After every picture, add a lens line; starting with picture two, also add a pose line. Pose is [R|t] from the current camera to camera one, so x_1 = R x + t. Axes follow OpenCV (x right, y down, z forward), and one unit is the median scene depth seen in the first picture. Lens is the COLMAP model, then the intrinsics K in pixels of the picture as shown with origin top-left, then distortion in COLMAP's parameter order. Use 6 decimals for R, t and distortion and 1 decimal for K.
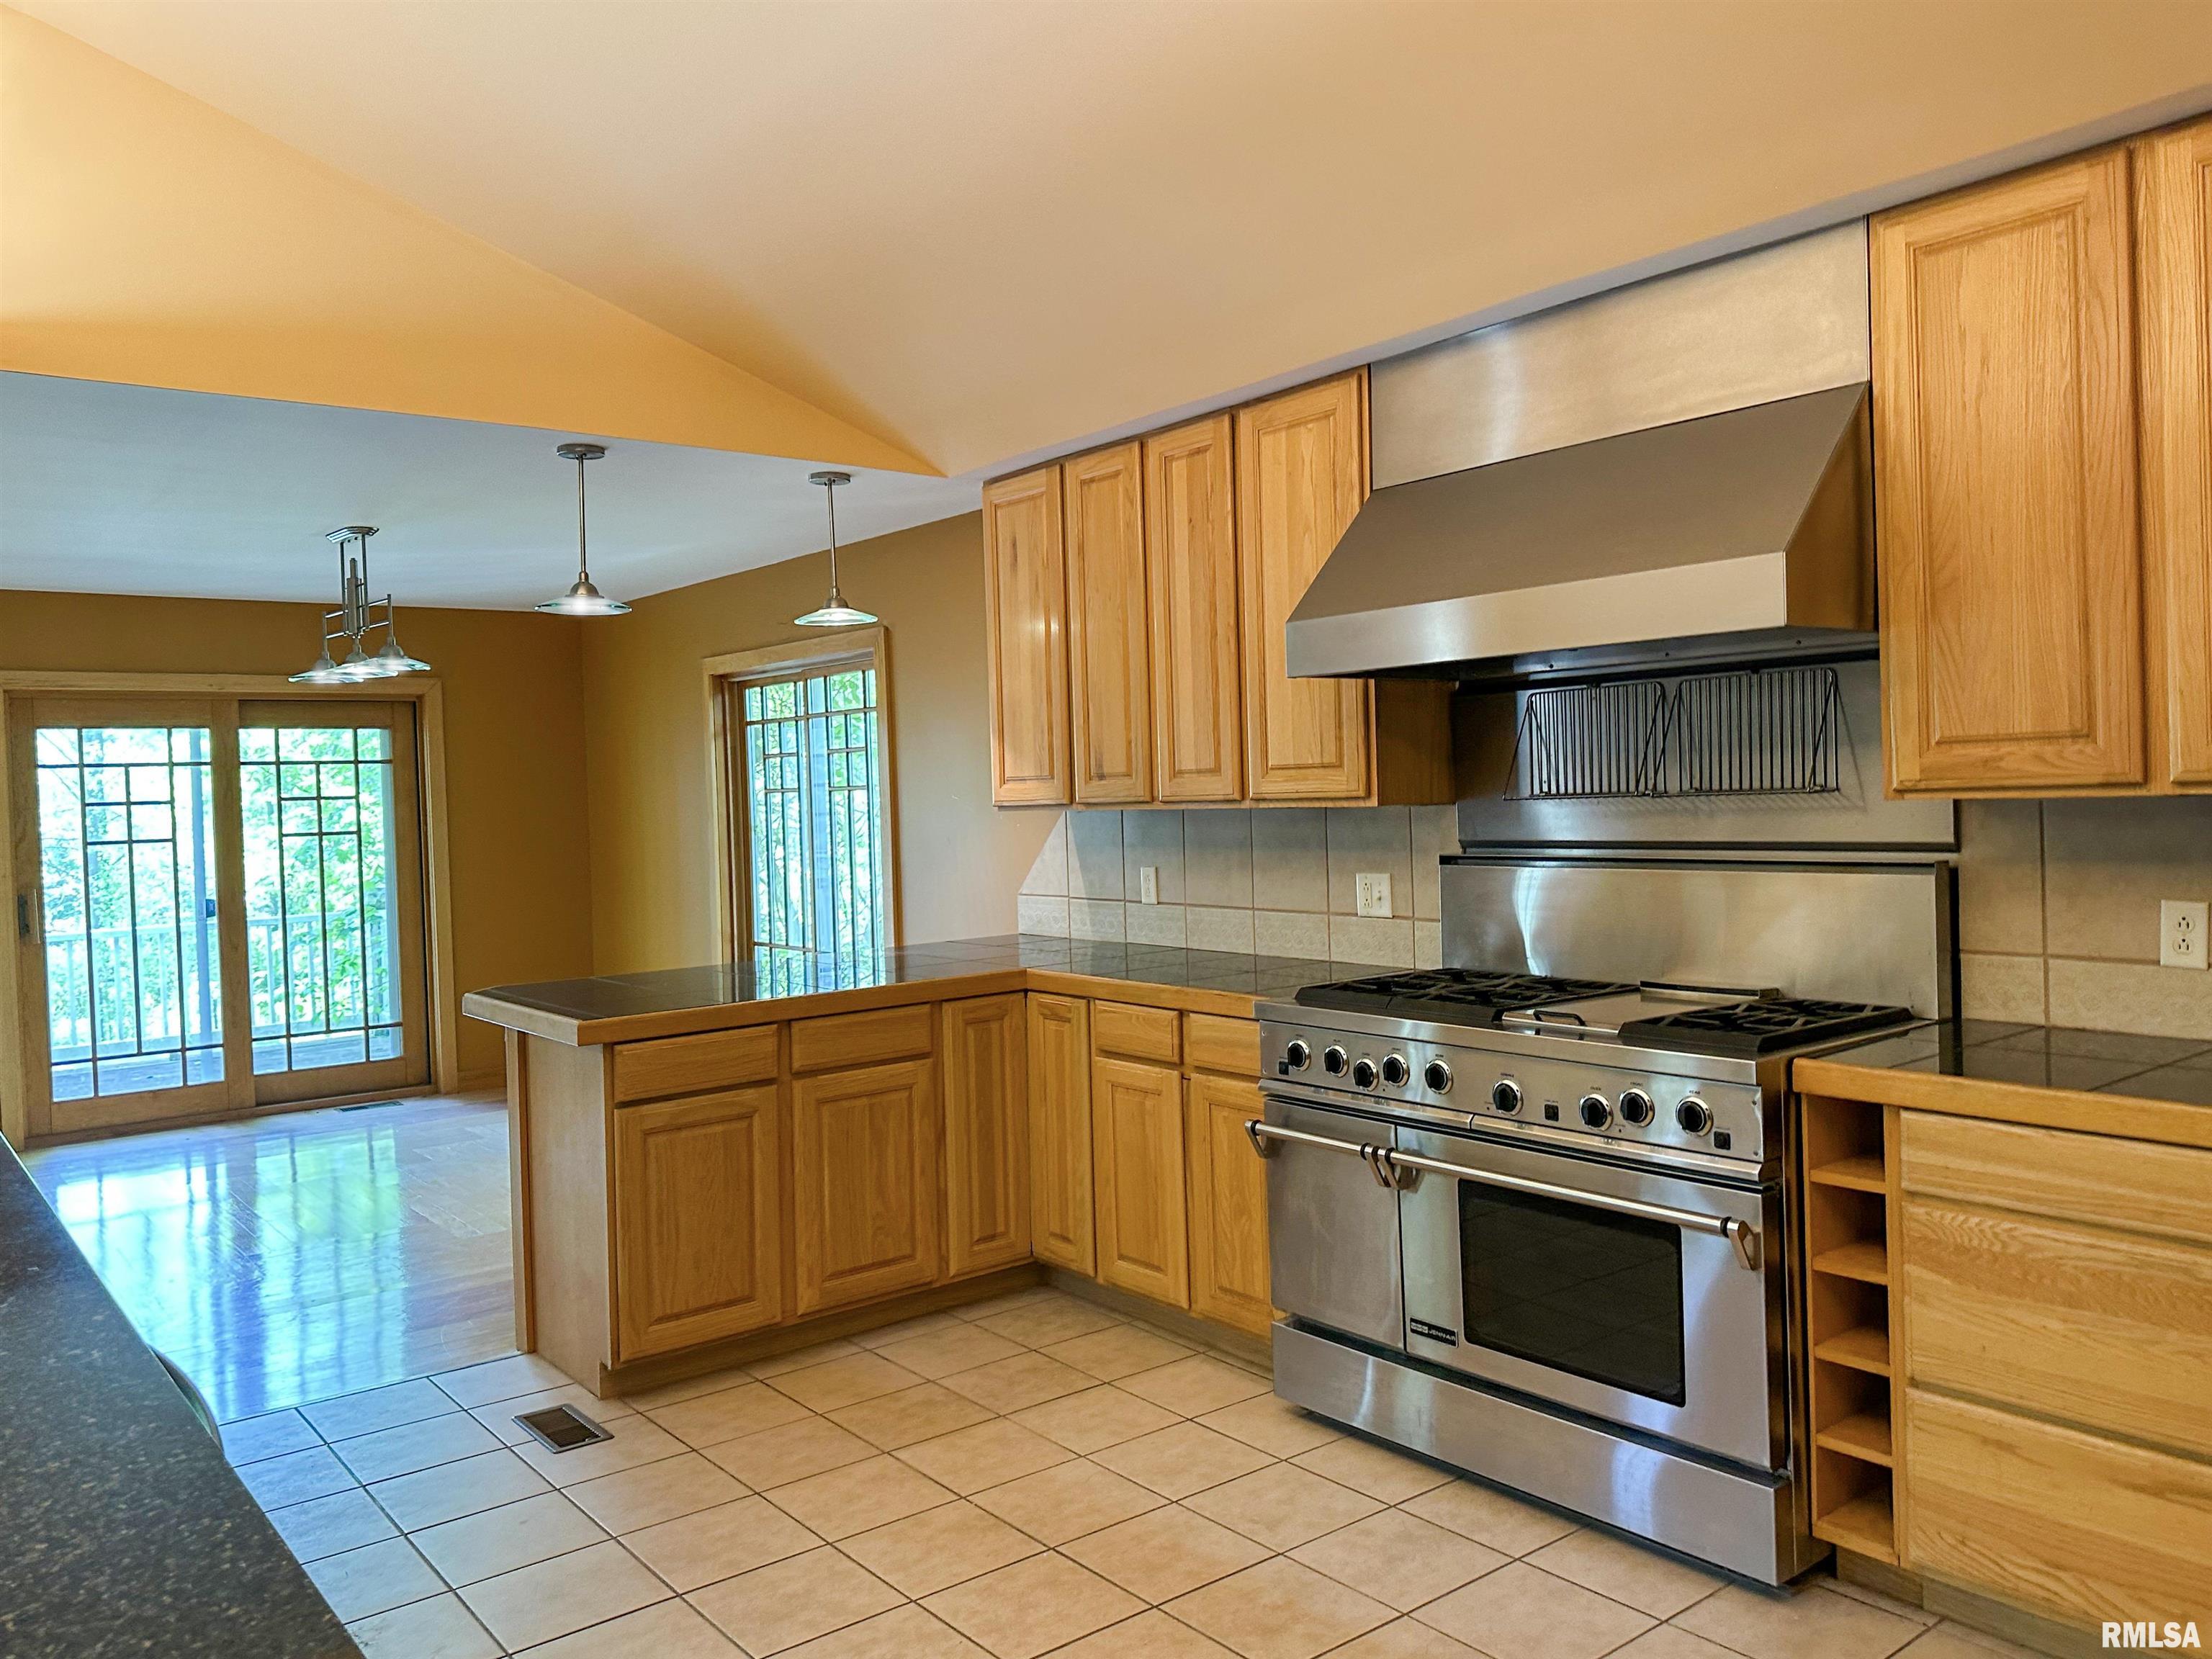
lens RADIAL K [[1647.4, 0, 1110.5], [0, 1647.4, 824.5], [0, 0, 1]] dist [0.160877, -0.232811]
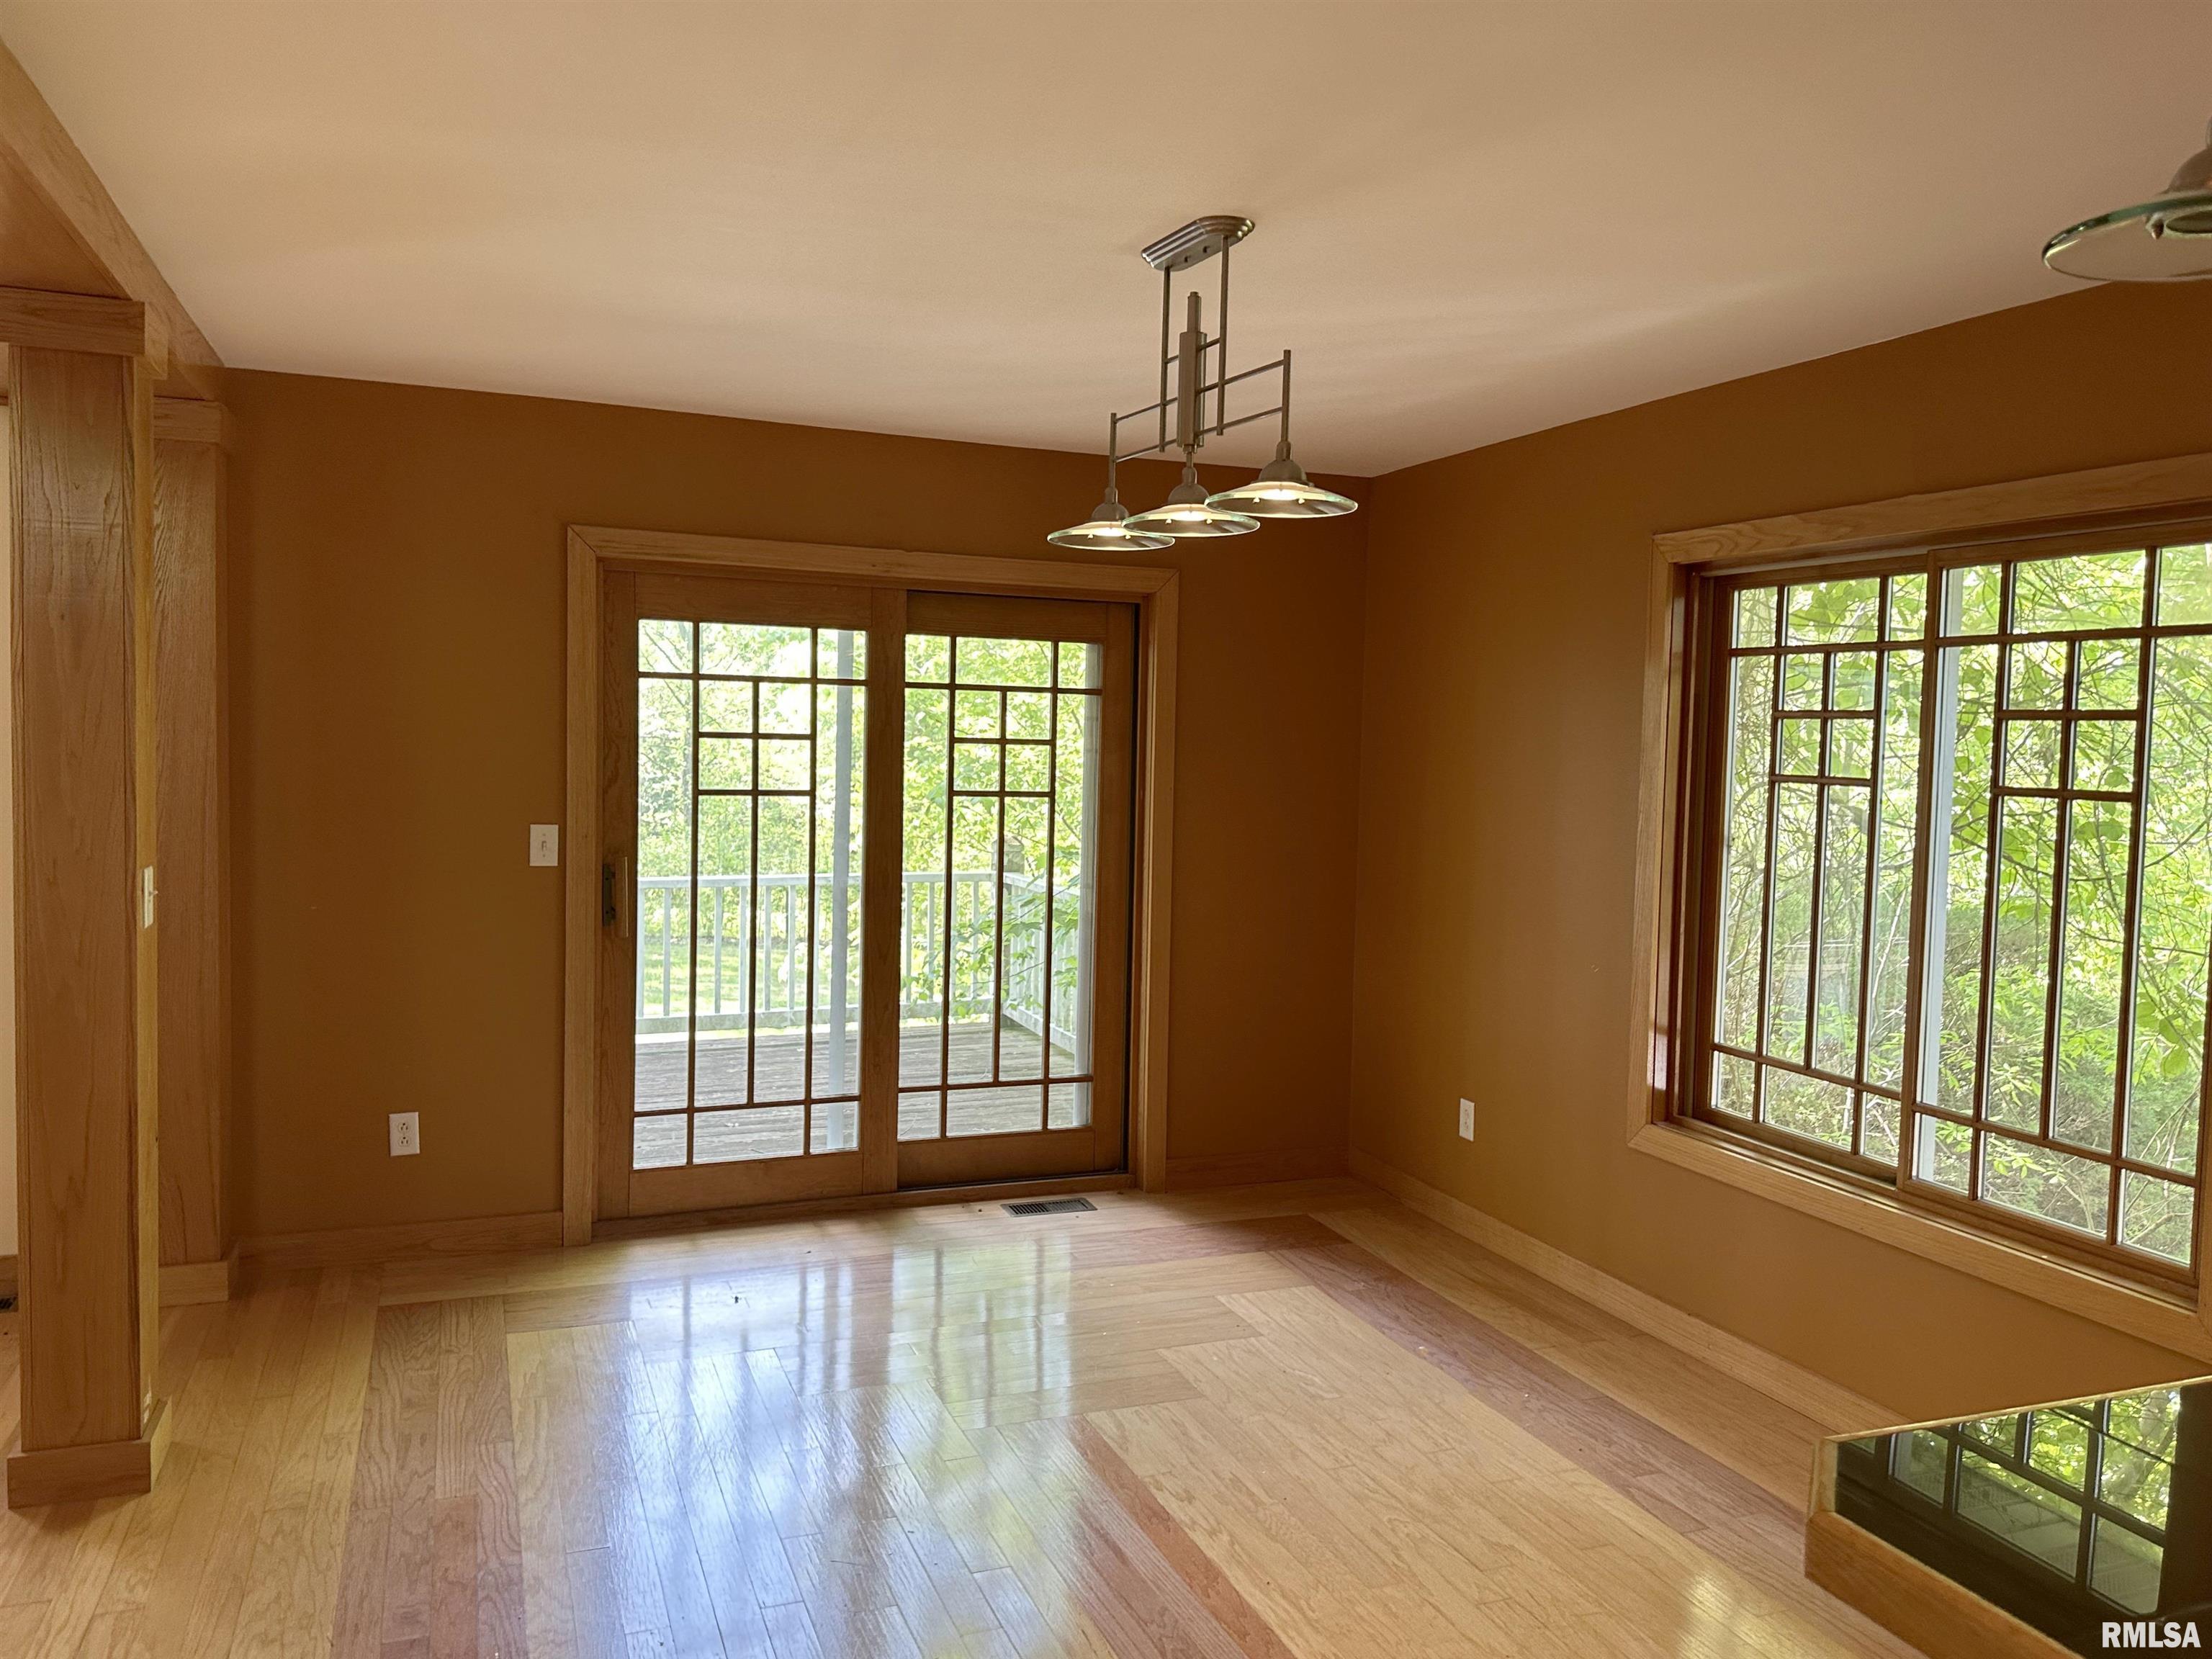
lens RADIAL K [[1647.4, 0, 1110.5], [0, 1647.4, 824.5], [0, 0, 1]] dist [0.160877, -0.232811]
pose [[0.955390, 0.071766, -0.286494, -0.267718], [-0.060672, 0.997030, 0.047427, -0.018739], [0.289047, -0.027929, 0.956907, 0.429404]]
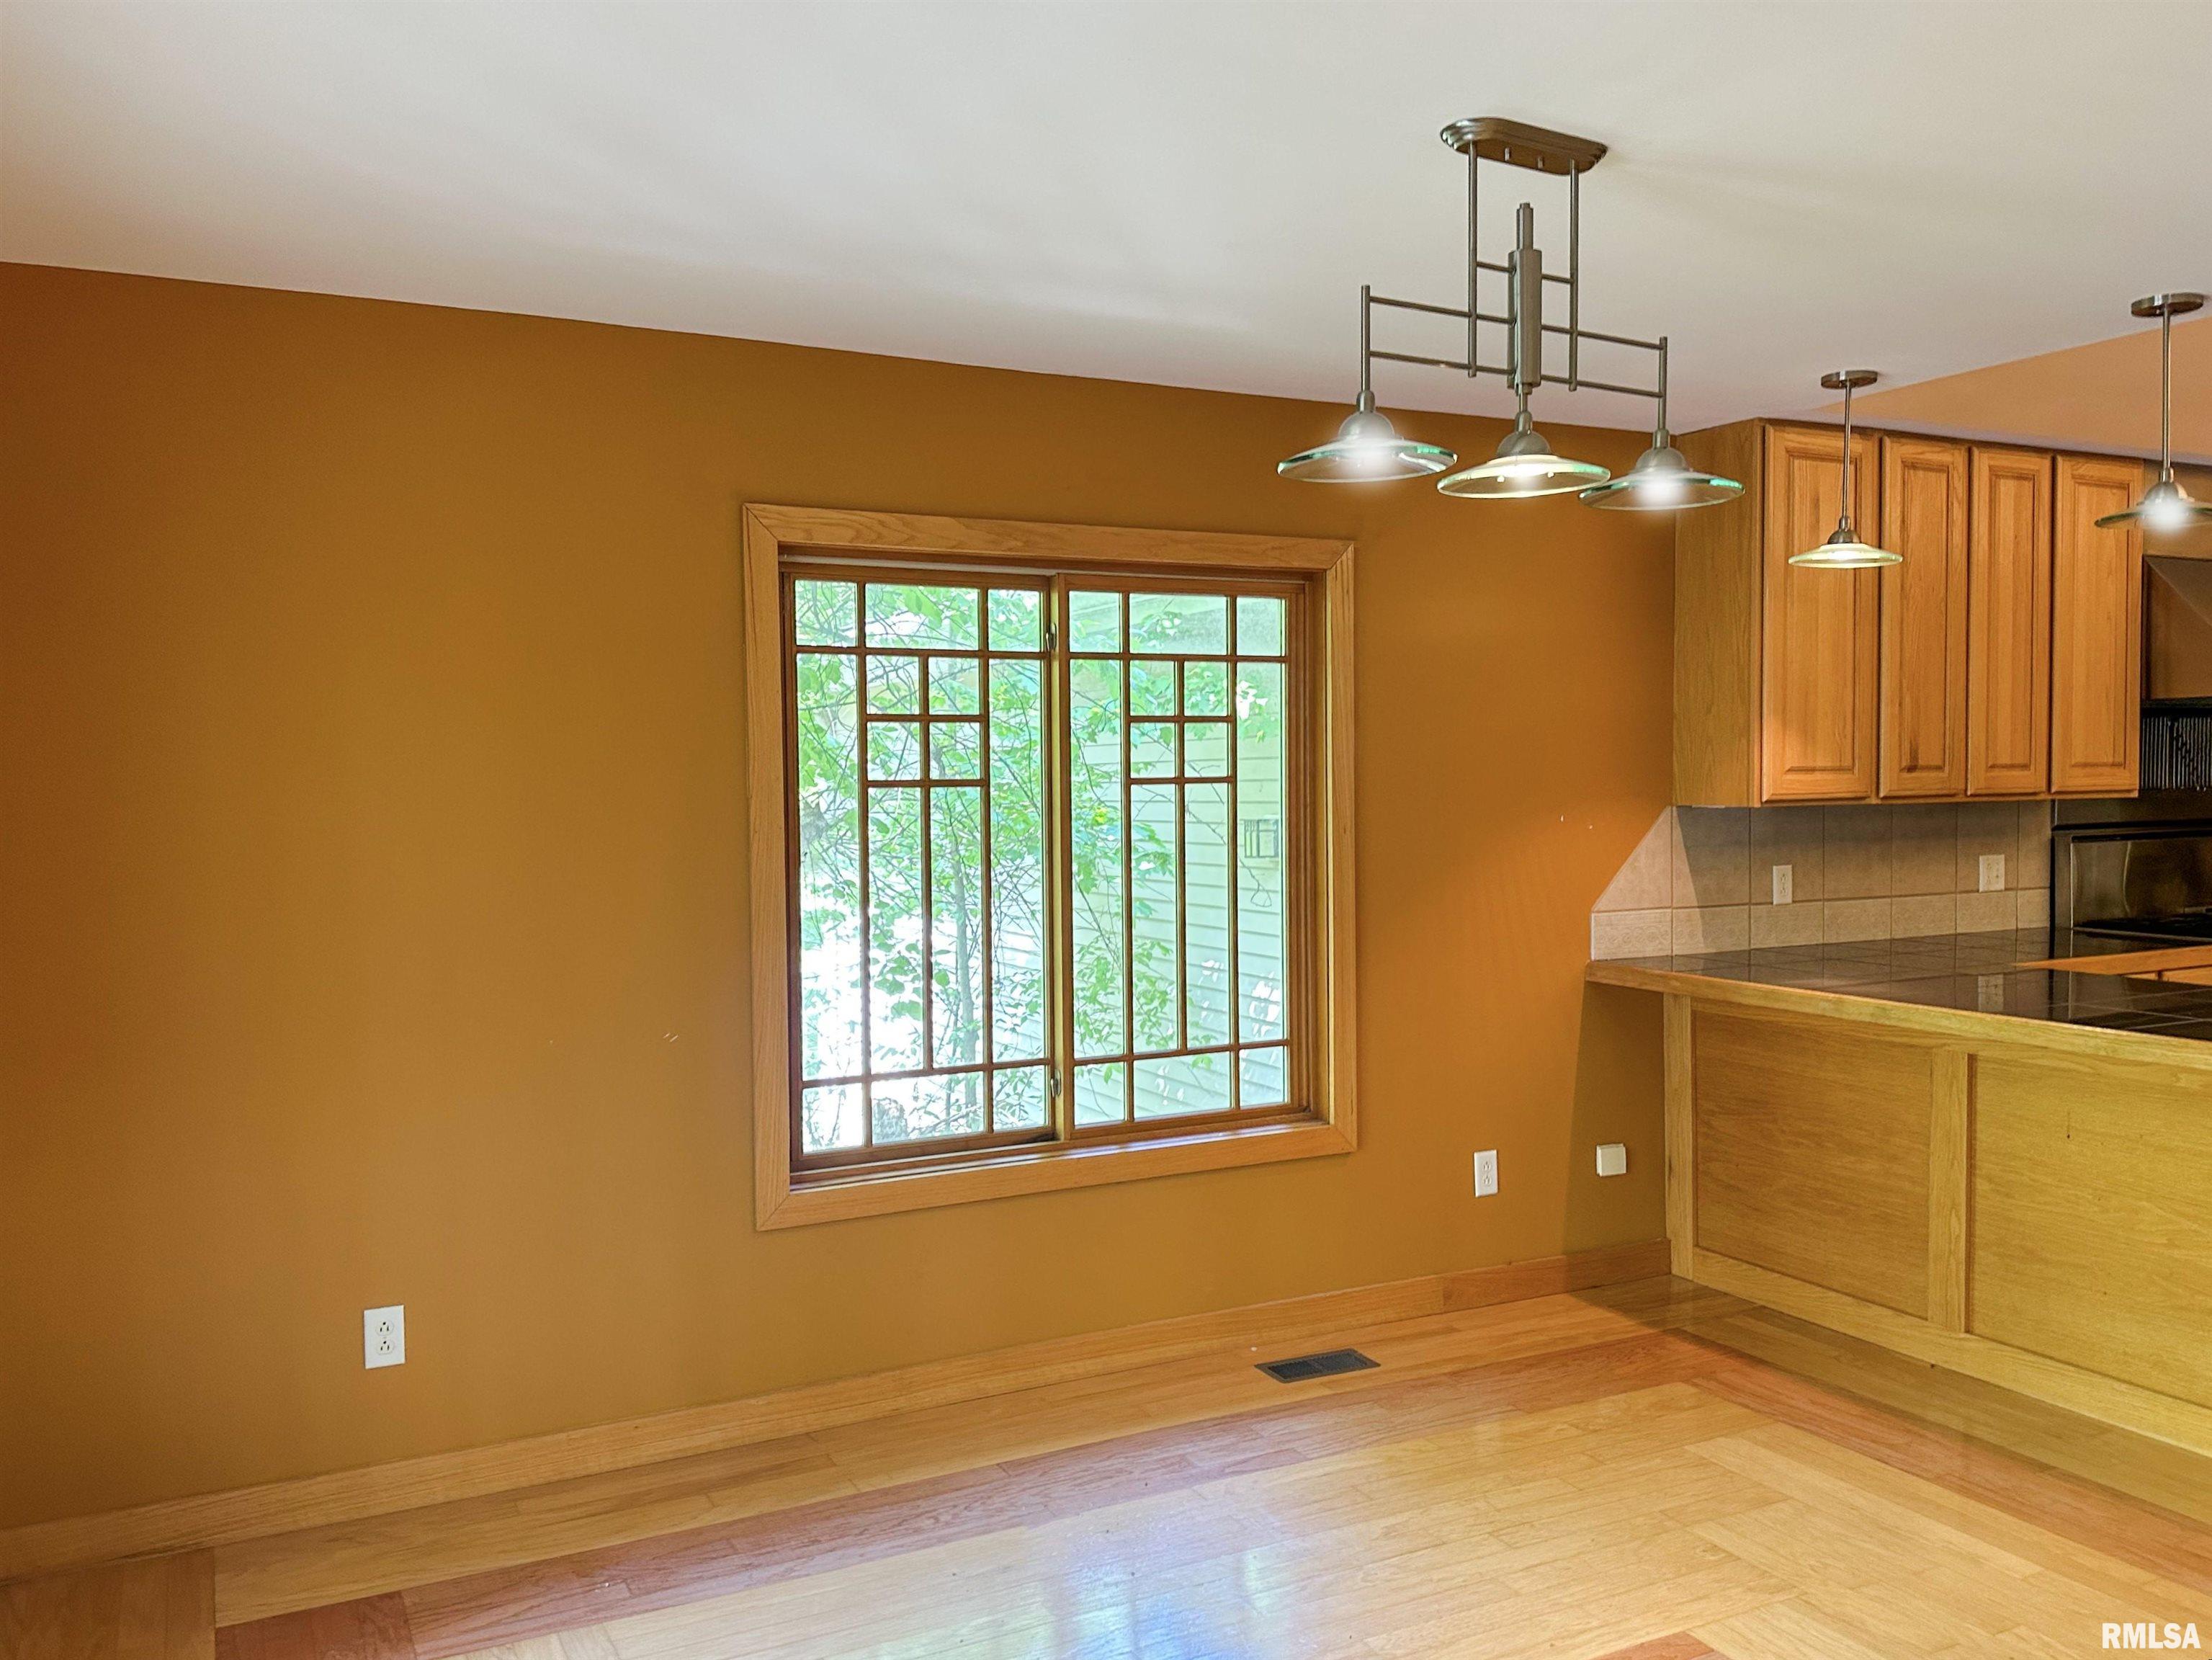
lens RADIAL K [[1765.6, 0, 1057.4], [0, 1765.6, 846.8], [0, 0, 1]] dist [0.113987, -0.223509]
pose [[0.196980, -0.015501, 0.980285, -0.787327], [0.025023, 0.999629, 0.010778, -0.004843], [-0.980088, 0.022406, 0.197295, 0.884934]]
